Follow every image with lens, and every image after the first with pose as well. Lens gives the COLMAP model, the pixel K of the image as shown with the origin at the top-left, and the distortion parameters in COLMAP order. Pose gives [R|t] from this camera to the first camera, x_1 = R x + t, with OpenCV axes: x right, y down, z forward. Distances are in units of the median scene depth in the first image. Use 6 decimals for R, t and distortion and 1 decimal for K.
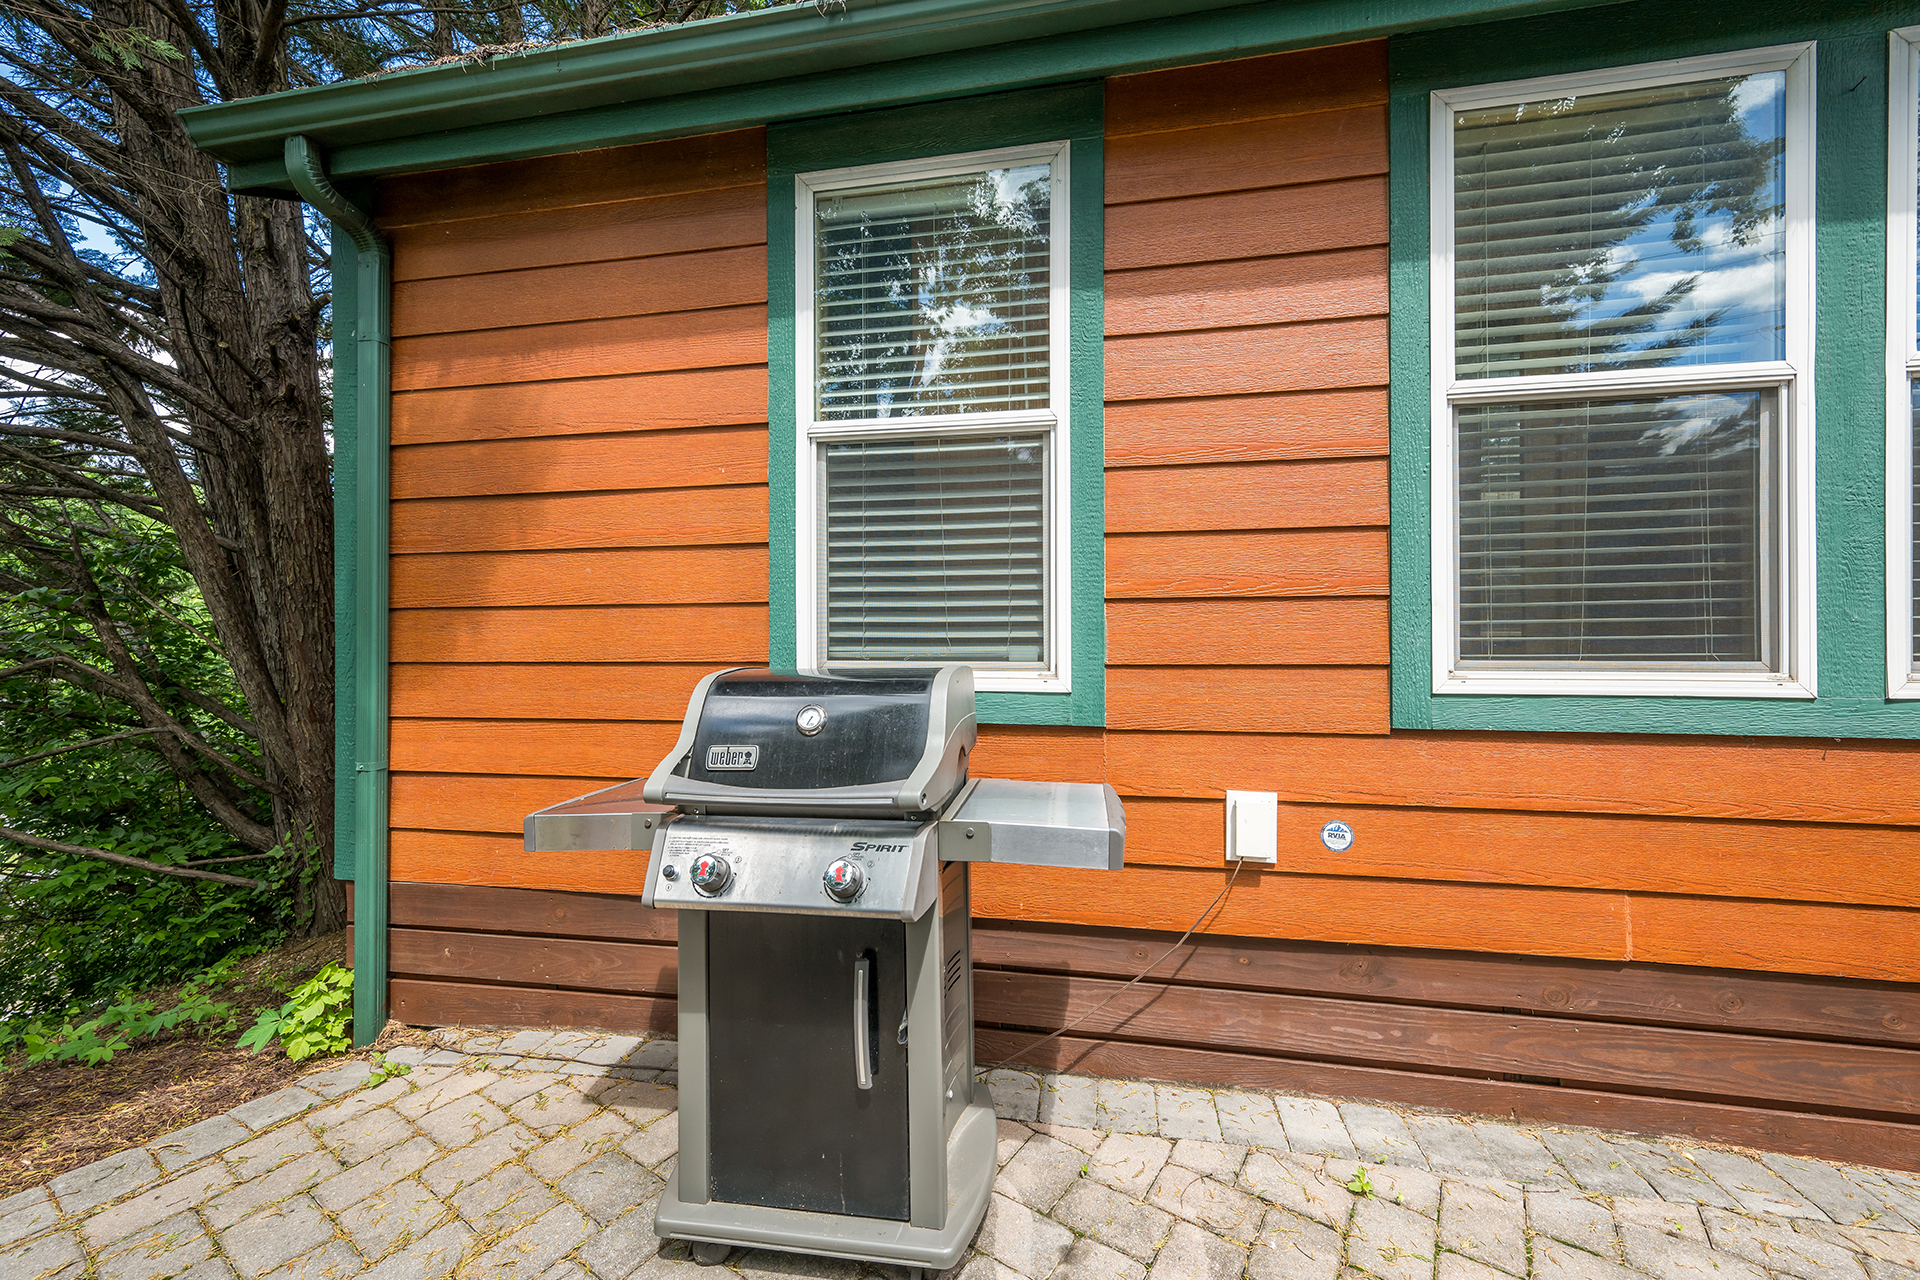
lens RADIAL K [[753.5, 0, 956.4], [0, 753.5, 616.6], [0, 0, 1]] dist [0.005129, -0.000034]
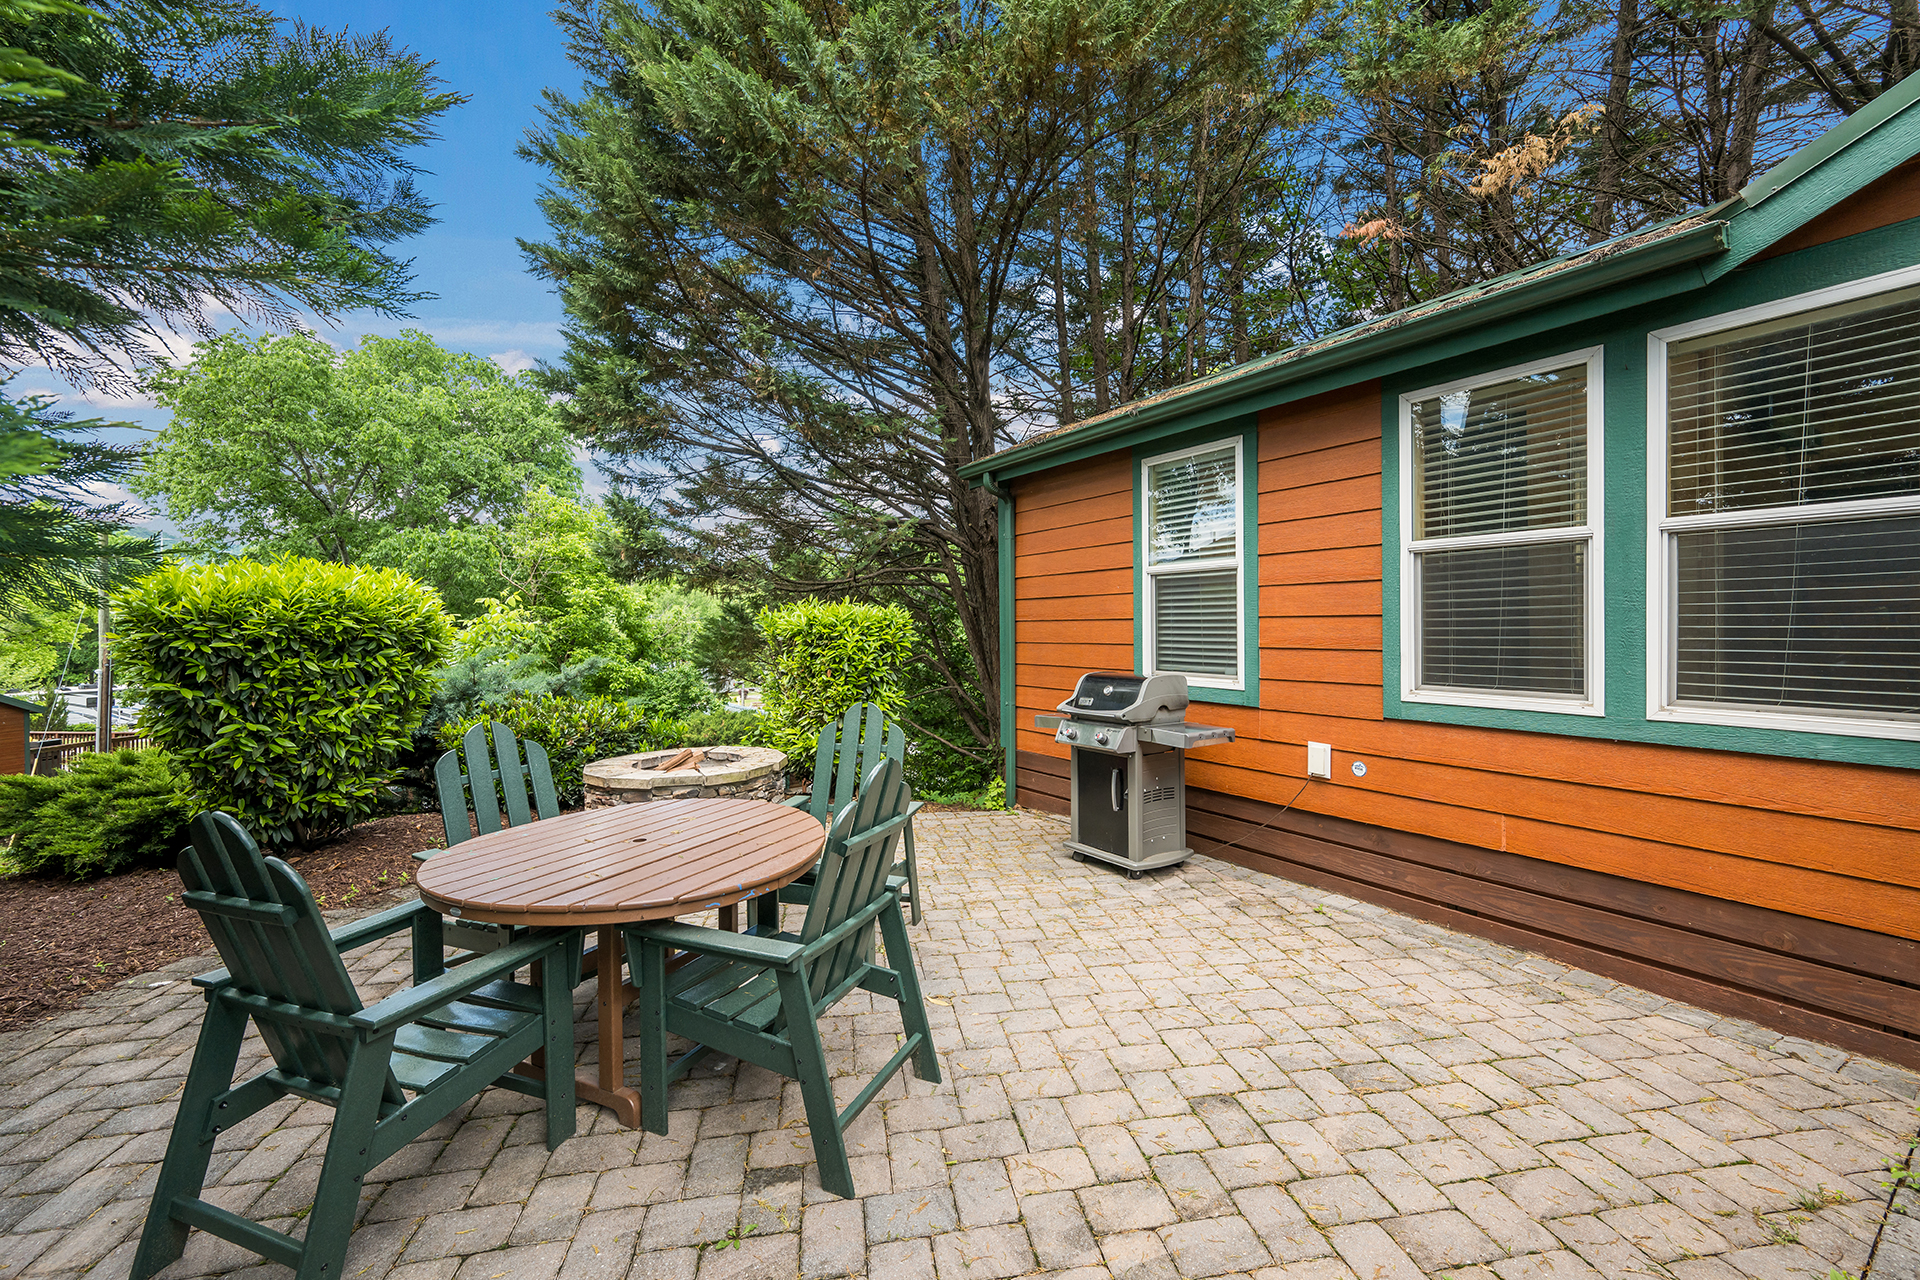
lens RADIAL K [[753.5, 0, 956.4], [0, 753.5, 616.6], [0, 0, 1]] dist [0.005129, -0.000034]
pose [[0.696689, -0.007249, -0.717337, 1.207579], [0.008745, 0.999960, -0.001611, -0.122162], [0.717320, -0.005151, 0.696725, -1.177245]]
